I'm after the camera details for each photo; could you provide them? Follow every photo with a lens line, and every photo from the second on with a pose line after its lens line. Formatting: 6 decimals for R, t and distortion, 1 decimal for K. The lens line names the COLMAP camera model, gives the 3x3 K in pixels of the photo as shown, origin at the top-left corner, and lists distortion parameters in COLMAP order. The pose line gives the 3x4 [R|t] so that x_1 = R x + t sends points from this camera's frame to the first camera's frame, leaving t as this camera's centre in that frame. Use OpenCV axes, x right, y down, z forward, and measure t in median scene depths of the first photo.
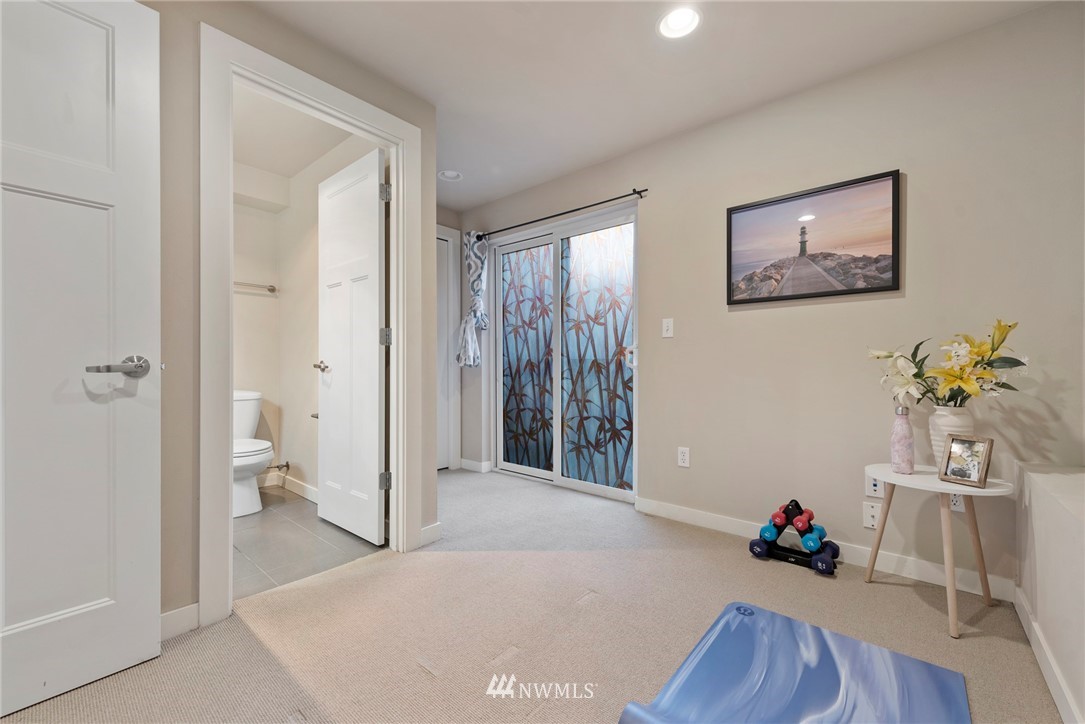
lens RADIAL K [[438.5, 0, 543.5], [0, 438.5, 368.5], [0, 0, 1]] dist [0.001531, -0.000249]
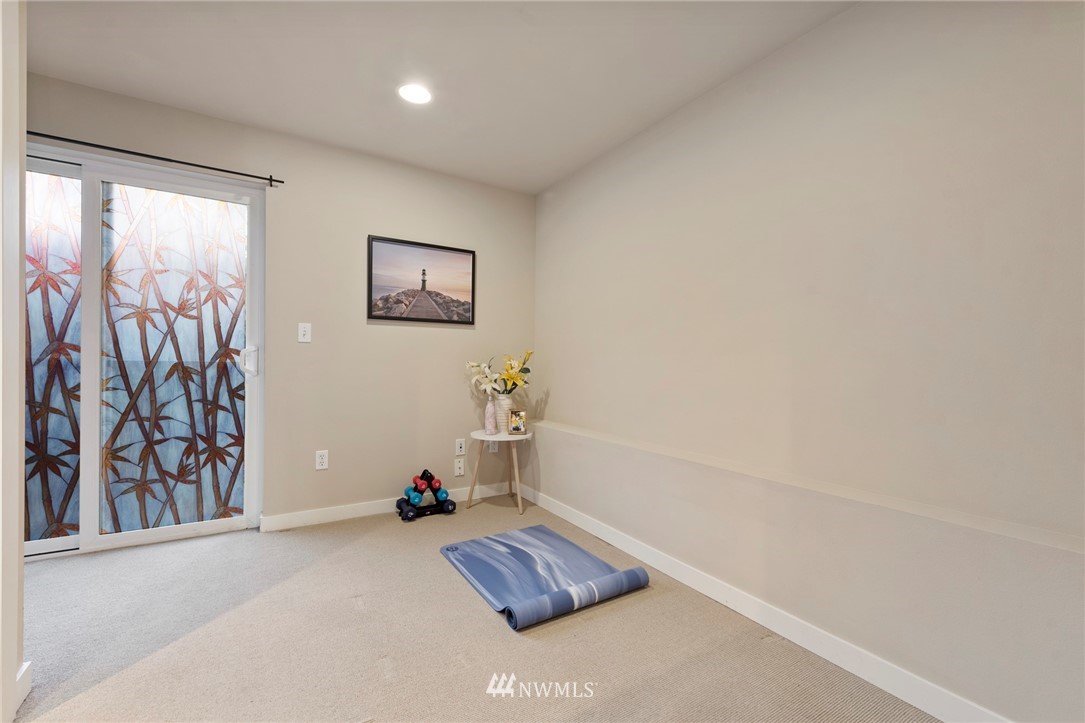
lens RADIAL K [[461.1, 0, 542.5], [0, 461.1, 361.5], [0, 0, 1]] dist [0.002473, -0.000078]
pose [[0.287239, 0.003631, 0.957852, -0.494355], [-0.008405, 0.999964, -0.001270, -0.027544], [-0.957822, -0.007686, 0.287259, 0.170434]]
